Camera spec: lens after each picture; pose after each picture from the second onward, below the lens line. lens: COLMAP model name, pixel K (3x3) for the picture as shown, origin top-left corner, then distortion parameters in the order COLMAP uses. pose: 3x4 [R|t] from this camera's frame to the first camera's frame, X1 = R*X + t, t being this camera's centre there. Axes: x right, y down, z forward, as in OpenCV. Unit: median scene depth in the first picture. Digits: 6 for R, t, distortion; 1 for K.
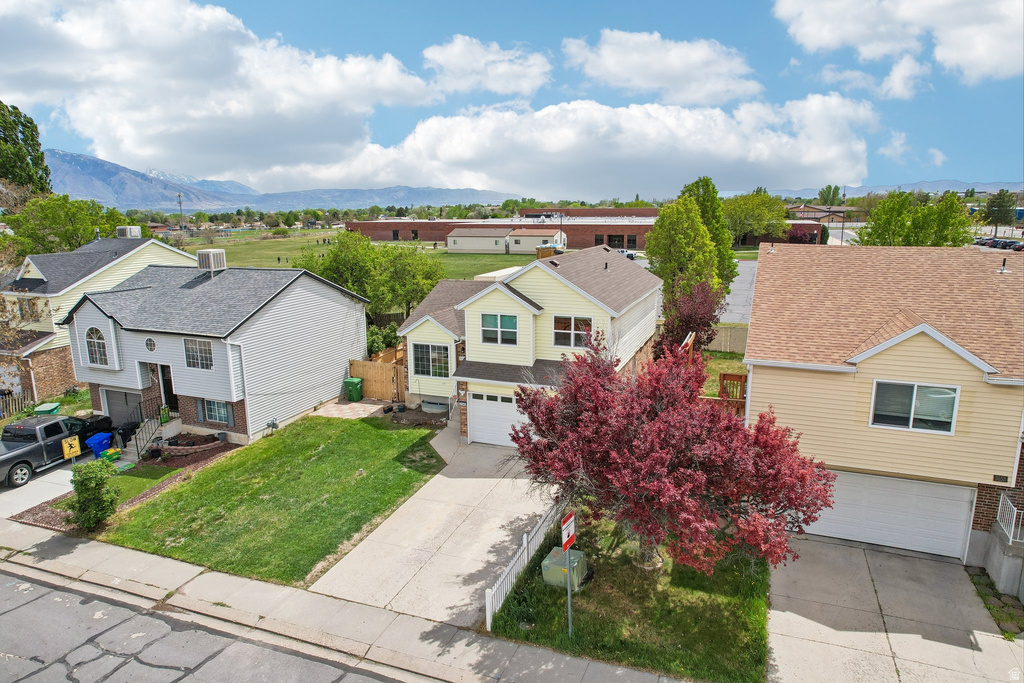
lens RADIAL K [[654.7, 0, 512.0], [0, 654.7, 341.5], [0, 0, 1]] dist [-0.064414, 0.054515]
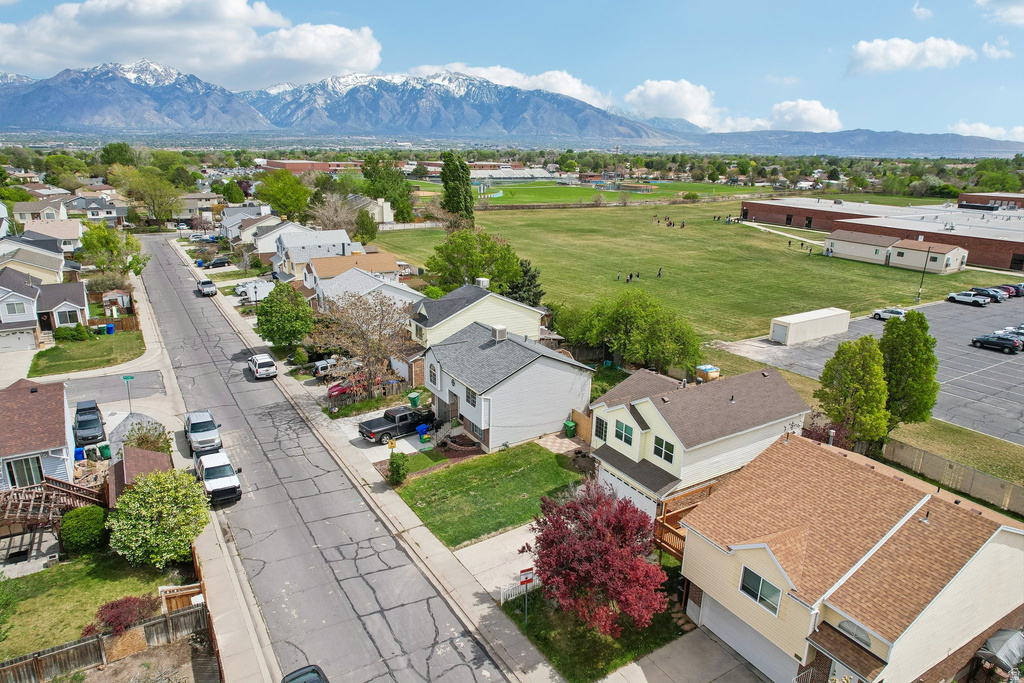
lens RADIAL K [[654.7, 0, 512.0], [0, 654.7, 341.5], [0, 0, 1]] dist [-0.064414, 0.054515]
pose [[0.802253, 0.198317, -0.563081, 0.577330], [-0.149439, 0.979893, 0.132203, -0.383585], [0.577977, -0.021914, 0.815759, -0.376875]]
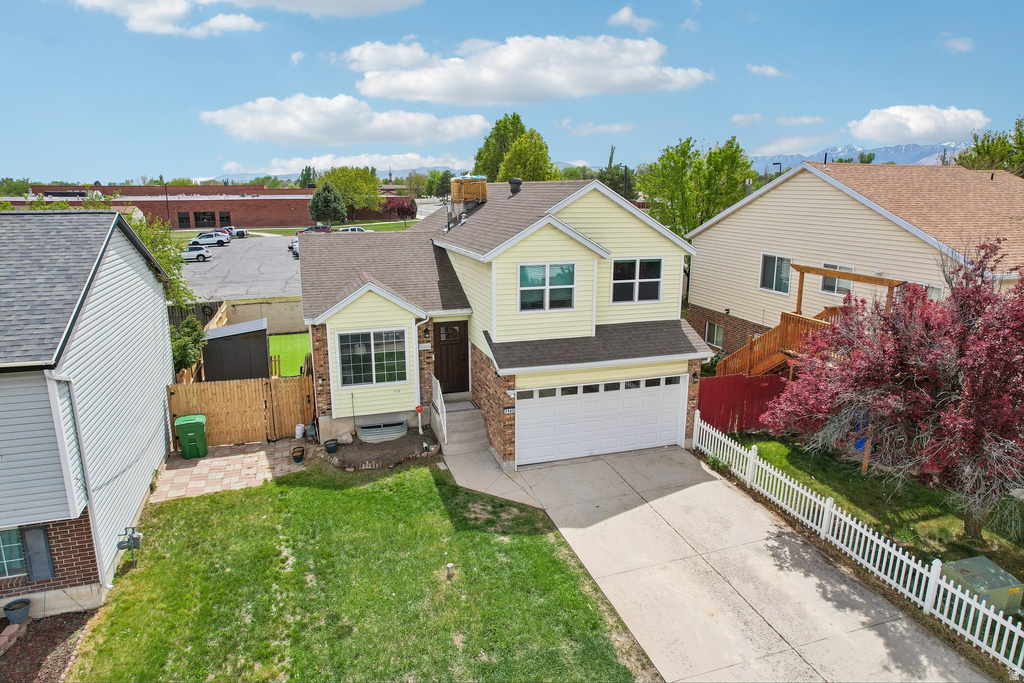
lens RADIAL K [[654.7, 0, 512.0], [0, 654.7, 341.5], [0, 0, 1]] dist [-0.064414, 0.054515]
pose [[0.771936, -0.135619, 0.621065, -0.457828], [0.120836, 0.990470, 0.066093, -0.012323], [-0.624110, 0.024028, 0.780967, 0.505674]]
